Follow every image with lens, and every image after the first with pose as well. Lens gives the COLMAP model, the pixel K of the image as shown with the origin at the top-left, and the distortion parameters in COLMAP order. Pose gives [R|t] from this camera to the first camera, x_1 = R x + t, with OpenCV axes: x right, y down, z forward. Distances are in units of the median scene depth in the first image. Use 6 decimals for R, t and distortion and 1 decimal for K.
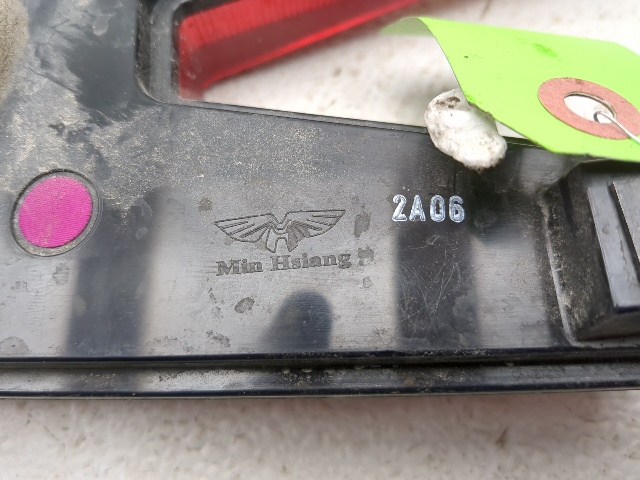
lens RADIAL K [[587.9, 0, 320.0], [0, 587.9, 240.0], [0, 0, 1]] dist [0.034939, -0.083846]
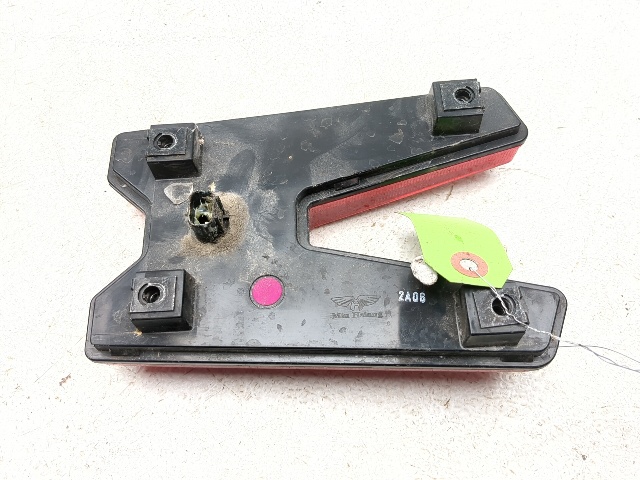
lens RADIAL K [[587.9, 0, 320.0], [0, 587.9, 240.0], [0, 0, 1]] dist [0.034939, -0.083846]
pose [[0.998931, 0.043228, -0.016357, -0.200661], [-0.044858, 0.992027, -0.117776, 0.023438], [0.011136, 0.118384, 0.992905, -1.681734]]
